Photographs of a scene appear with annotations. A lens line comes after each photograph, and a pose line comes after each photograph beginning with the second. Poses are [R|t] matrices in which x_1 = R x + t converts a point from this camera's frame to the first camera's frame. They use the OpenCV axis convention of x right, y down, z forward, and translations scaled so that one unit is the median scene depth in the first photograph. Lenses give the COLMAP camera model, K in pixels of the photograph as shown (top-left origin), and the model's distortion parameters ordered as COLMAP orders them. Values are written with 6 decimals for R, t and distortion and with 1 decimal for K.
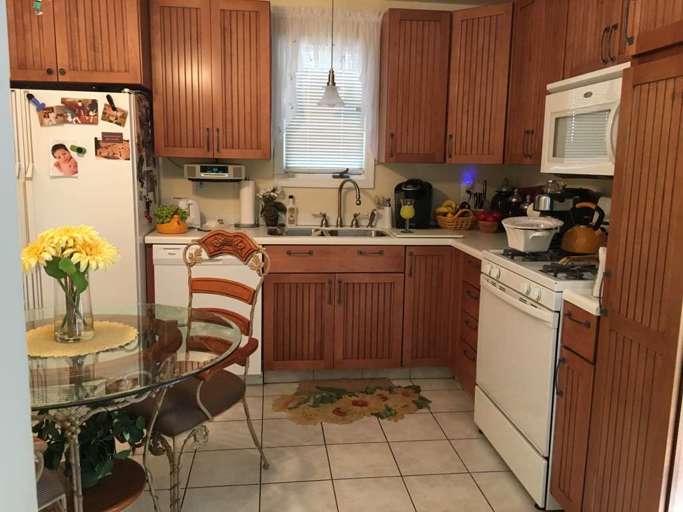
lens RADIAL K [[577.7, 0, 341.6], [0, 577.7, 248.5], [0, 0, 1]] dist [0.085375, -0.112570]
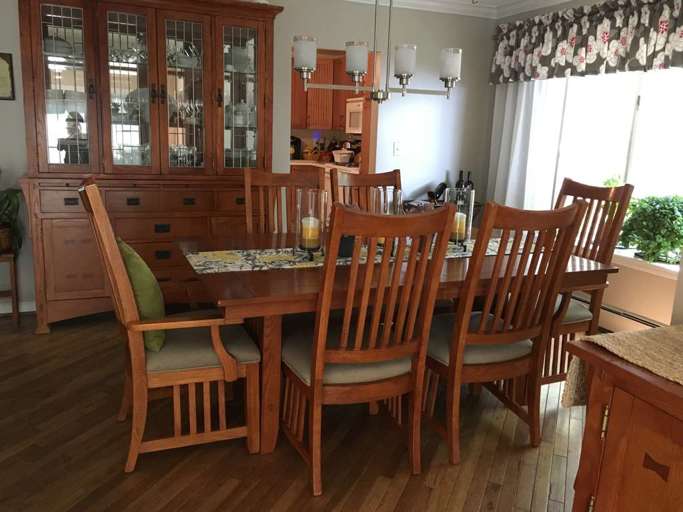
lens RADIAL K [[598.7, 0, 343.3], [0, 598.7, 244.0], [0, 0, 1]] dist [0.054177, -0.004722]
pose [[0.960808, -0.042022, 0.274013, -0.365573], [0.029501, 0.998330, 0.049660, 0.198099], [-0.275642, -0.039630, 0.960443, -1.369722]]
